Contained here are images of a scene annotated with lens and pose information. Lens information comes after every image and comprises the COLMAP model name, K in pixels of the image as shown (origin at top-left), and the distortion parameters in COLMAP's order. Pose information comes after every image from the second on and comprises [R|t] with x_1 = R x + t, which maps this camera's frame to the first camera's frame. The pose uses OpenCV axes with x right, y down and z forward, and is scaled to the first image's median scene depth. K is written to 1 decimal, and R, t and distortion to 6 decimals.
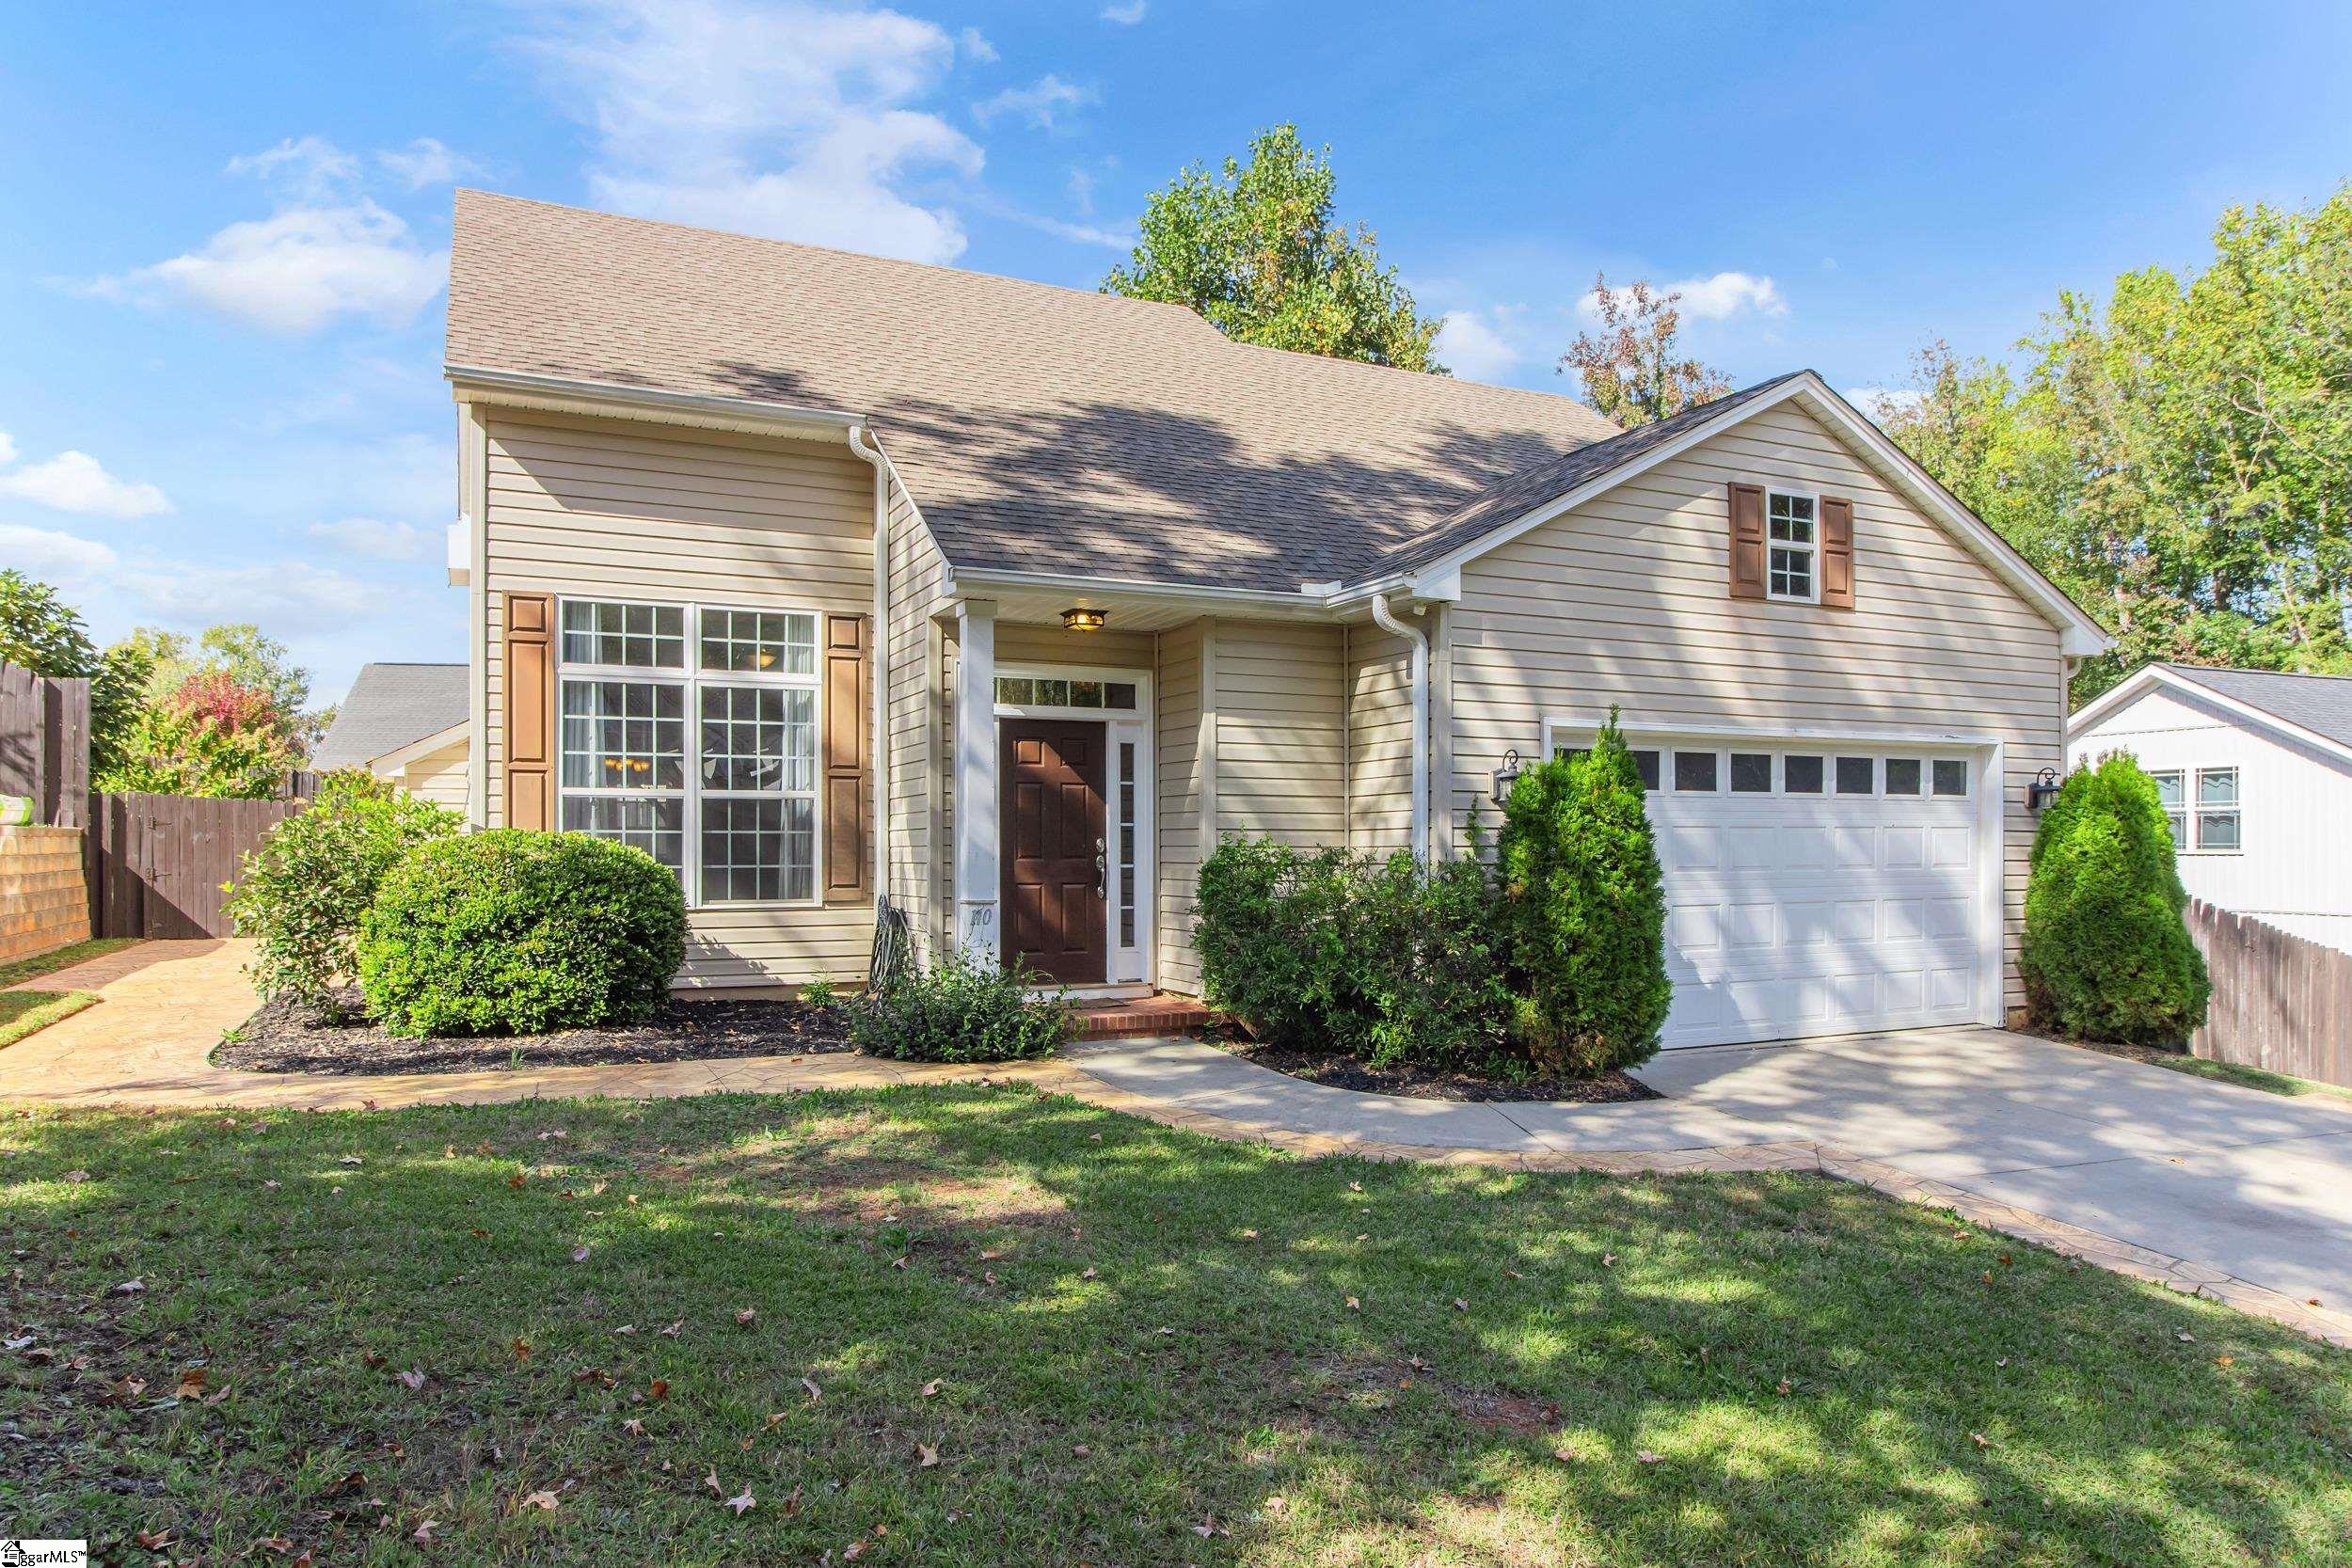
lens RADIAL K [[1509.8, 0, 1175.8], [0, 1509.8, 872.3], [0, 0, 1]] dist [-0.022636, 0.000201]
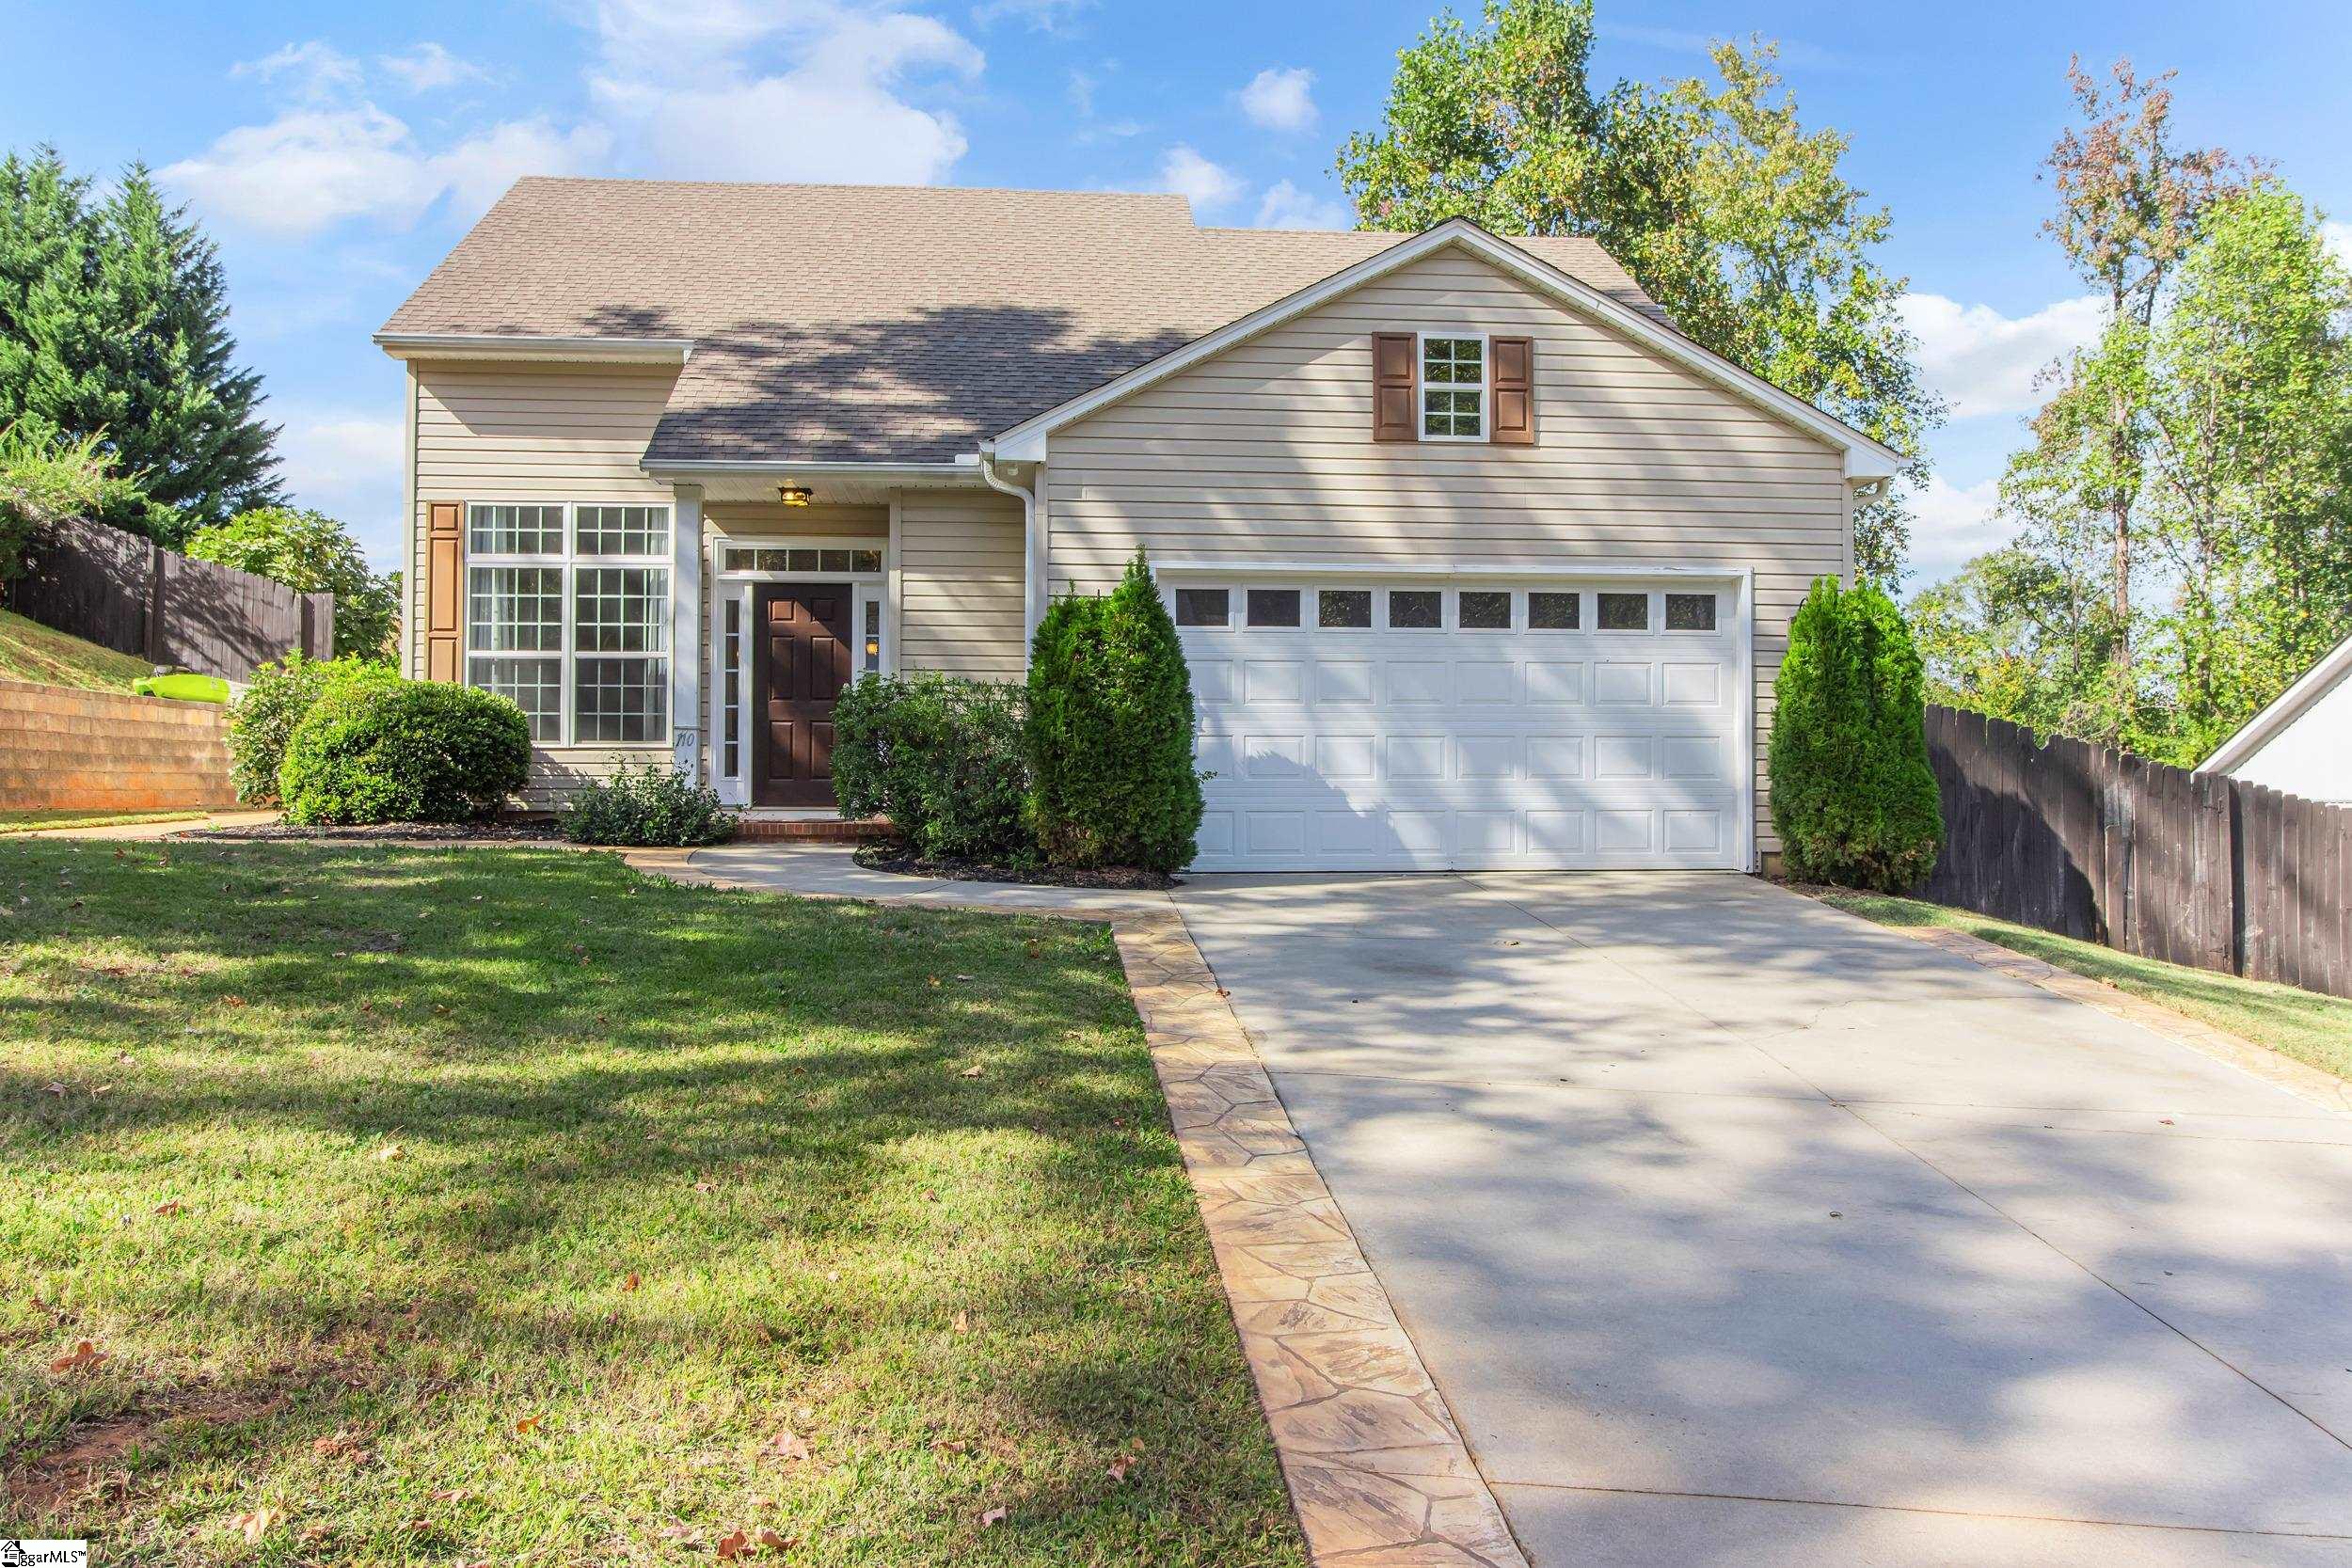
lens RADIAL K [[1777.7, 0, 1176.0], [0, 1777.7, 784.0], [0, 0, 1]] dist [-0.044002, -0.002796]
pose [[0.939538, 0.000380, -0.342445, 0.654665], [-0.007645, 0.999773, -0.019864, 0.080136], [0.342360, 0.021281, 0.939328, -0.199023]]
